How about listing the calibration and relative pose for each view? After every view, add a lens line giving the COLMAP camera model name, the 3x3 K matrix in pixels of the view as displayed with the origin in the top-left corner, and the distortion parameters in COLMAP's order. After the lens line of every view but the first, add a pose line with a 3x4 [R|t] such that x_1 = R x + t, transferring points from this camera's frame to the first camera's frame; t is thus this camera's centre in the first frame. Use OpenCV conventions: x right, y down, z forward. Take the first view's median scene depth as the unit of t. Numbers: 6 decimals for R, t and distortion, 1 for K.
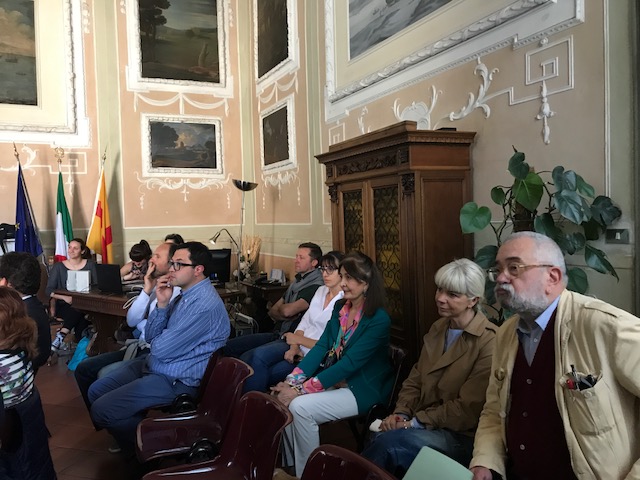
lens RADIAL K [[522.7, 0, 318.8], [0, 522.7, 238.0], [0, 0, 1]] dist [0.026517, -0.020151]
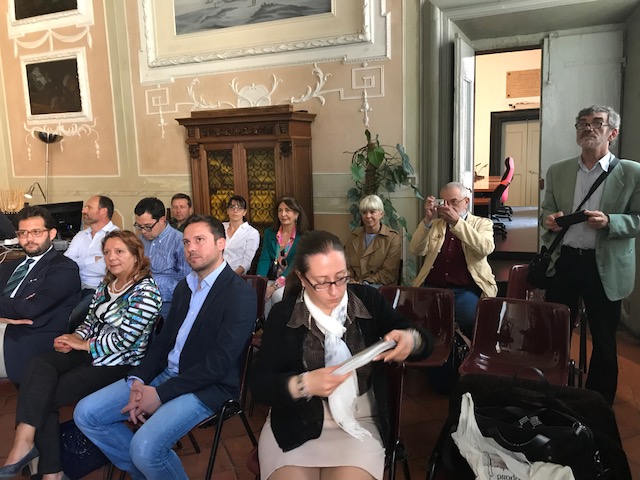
lens RADIAL K [[522.7, 0, 315.5], [0, 522.7, 238.1], [0, 0, 1]] dist [0.026517, -0.020151]
pose [[0.755068, -0.094681, 0.648774, -0.652365], [0.028858, 0.993359, 0.111382, -0.012206], [-0.655011, -0.065379, 0.752786, -0.149068]]
